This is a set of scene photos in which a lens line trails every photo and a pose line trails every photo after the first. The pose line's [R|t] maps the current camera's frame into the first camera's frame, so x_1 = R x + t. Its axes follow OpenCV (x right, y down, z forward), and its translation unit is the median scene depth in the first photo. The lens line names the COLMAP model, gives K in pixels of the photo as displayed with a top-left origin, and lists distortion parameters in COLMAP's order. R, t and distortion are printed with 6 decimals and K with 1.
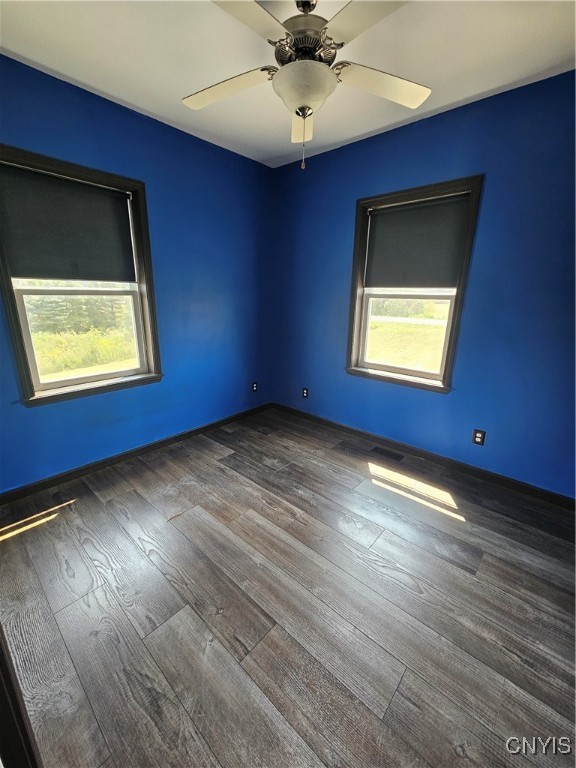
lens RADIAL K [[315.7, 0, 288.5], [0, 315.7, 384.1], [0, 0, 1]] dist [0.001655, -0.000069]
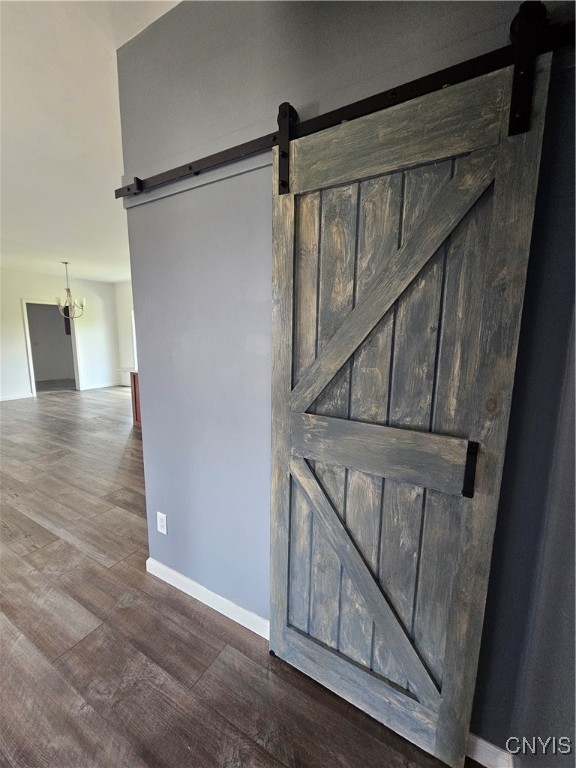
lens RADIAL K [[315.7, 0, 288.2], [0, 315.7, 384.4], [0, 0, 1]] dist [0.001655, -0.000069]
pose [[-0.980238, 0.001960, -0.197813, -0.609840], [-0.081255, 0.907715, 0.411644, -0.252450], [0.180365, 0.419582, -0.889618, 0.896757]]
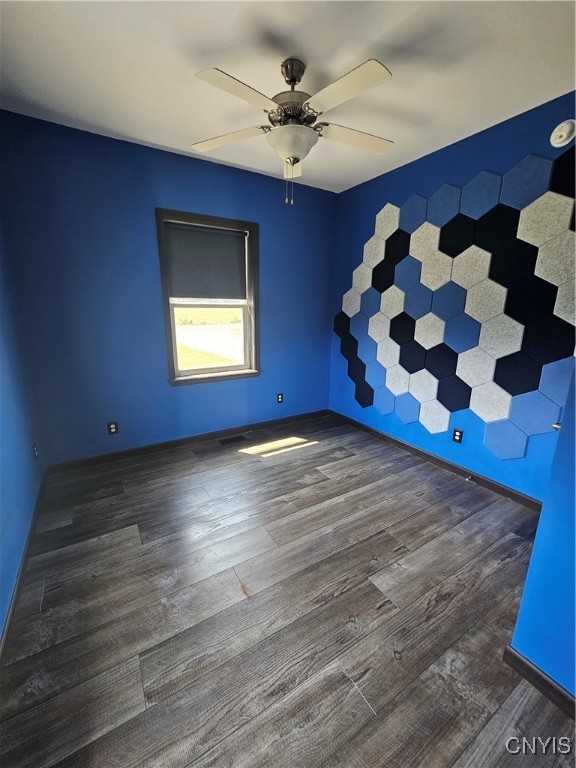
lens RADIAL K [[315.7, 0, 286.4], [0, 315.7, 384.3], [0, 0, 1]] dist [0.001655, -0.000069]
pose [[0.287551, -0.243009, 0.926424, -0.917508], [0.260194, 0.950719, 0.168621, -0.167504], [-0.921745, 0.192563, 0.336609, 0.536543]]
